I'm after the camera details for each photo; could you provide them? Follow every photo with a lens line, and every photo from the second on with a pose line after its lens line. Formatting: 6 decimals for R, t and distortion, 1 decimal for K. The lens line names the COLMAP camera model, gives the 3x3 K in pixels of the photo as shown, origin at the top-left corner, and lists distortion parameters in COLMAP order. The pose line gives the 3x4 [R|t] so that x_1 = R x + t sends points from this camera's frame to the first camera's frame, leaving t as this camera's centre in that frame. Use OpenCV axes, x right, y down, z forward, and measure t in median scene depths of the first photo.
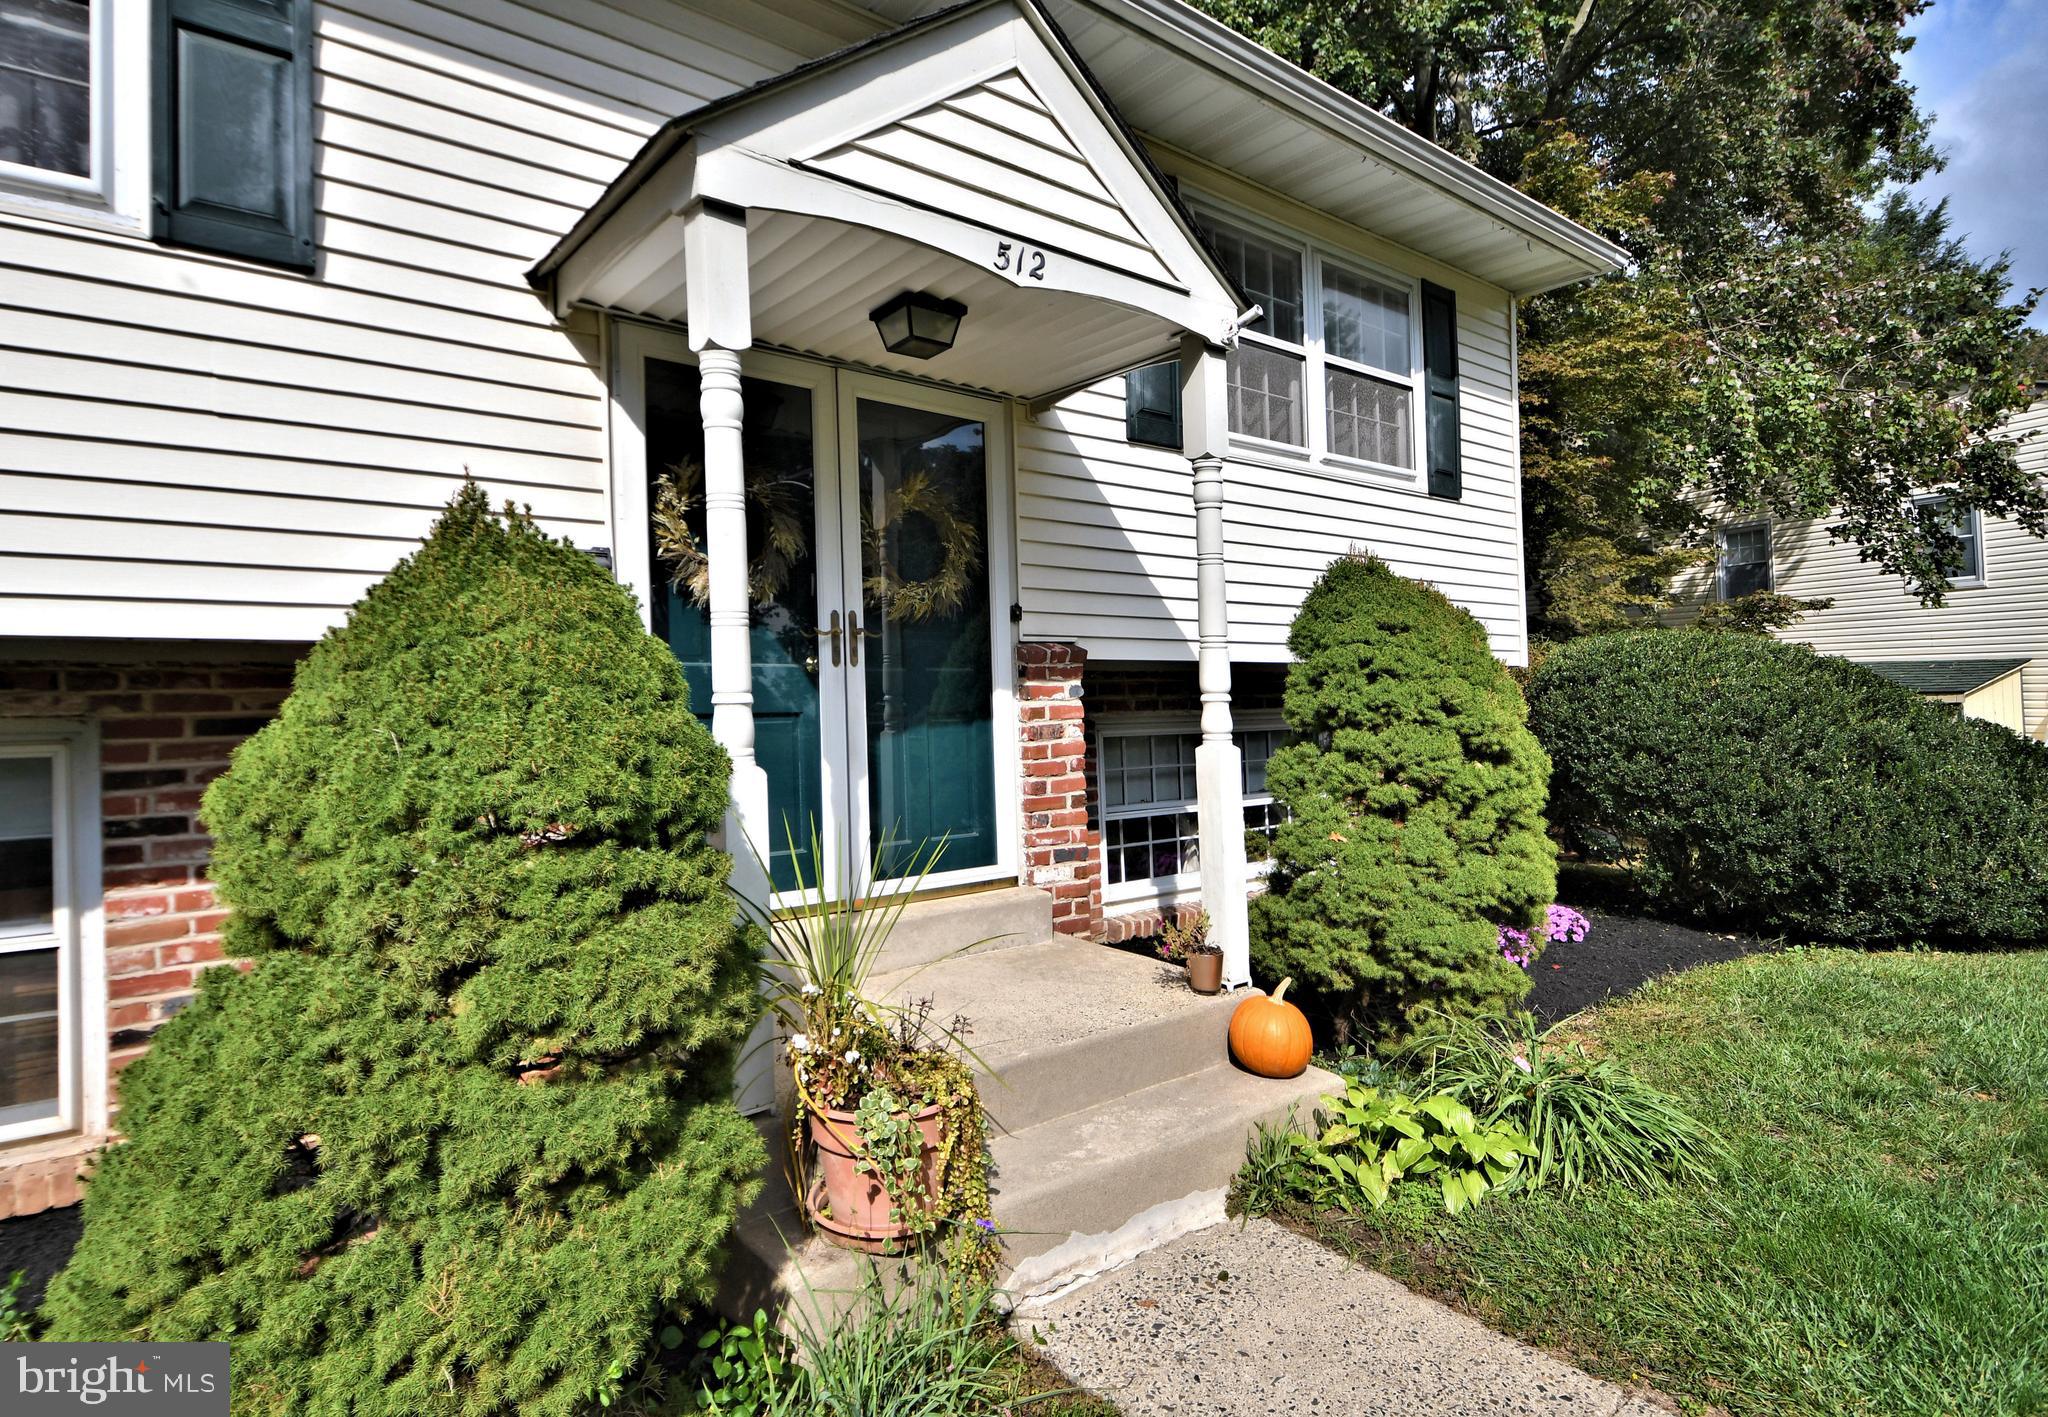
lens RADIAL K [[1112.1, 0, 1020.7], [0, 1112.1, 699.2], [0, 0, 1]] dist [0.004570, 0.000160]
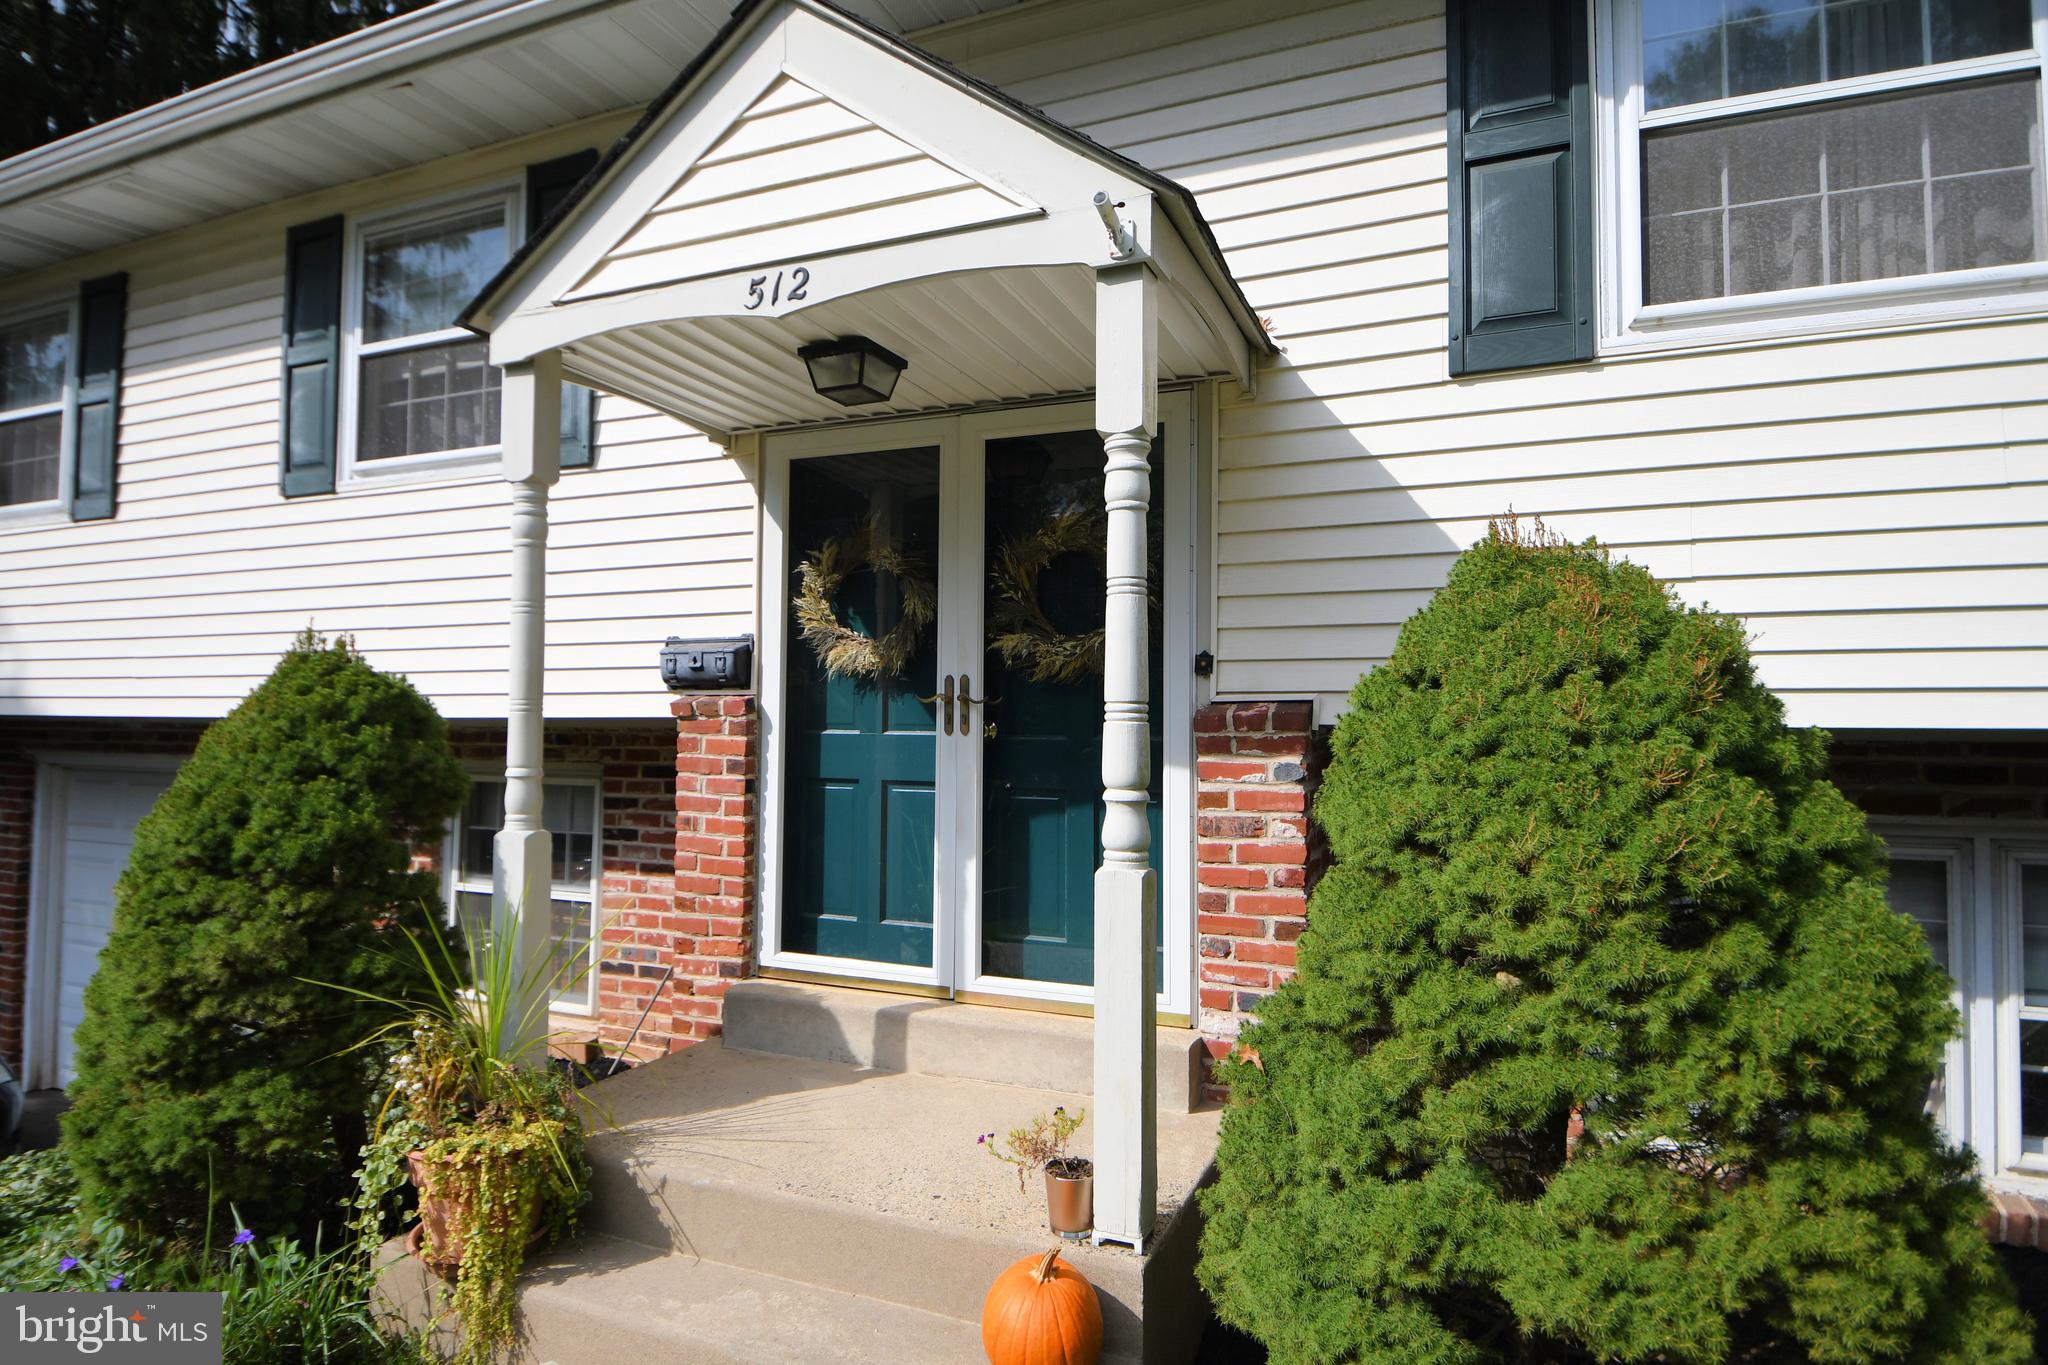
lens RADIAL K [[1126.9, 0, 1019.7], [0, 1126.9, 693.5], [0, 0, 1]] dist [0.000722, 0.000031]
pose [[0.462114, -0.006938, -0.886793, 0.772440], [-0.007541, 0.999903, -0.011752, -0.060151], [0.886788, 0.012118, 0.462017, 0.679792]]
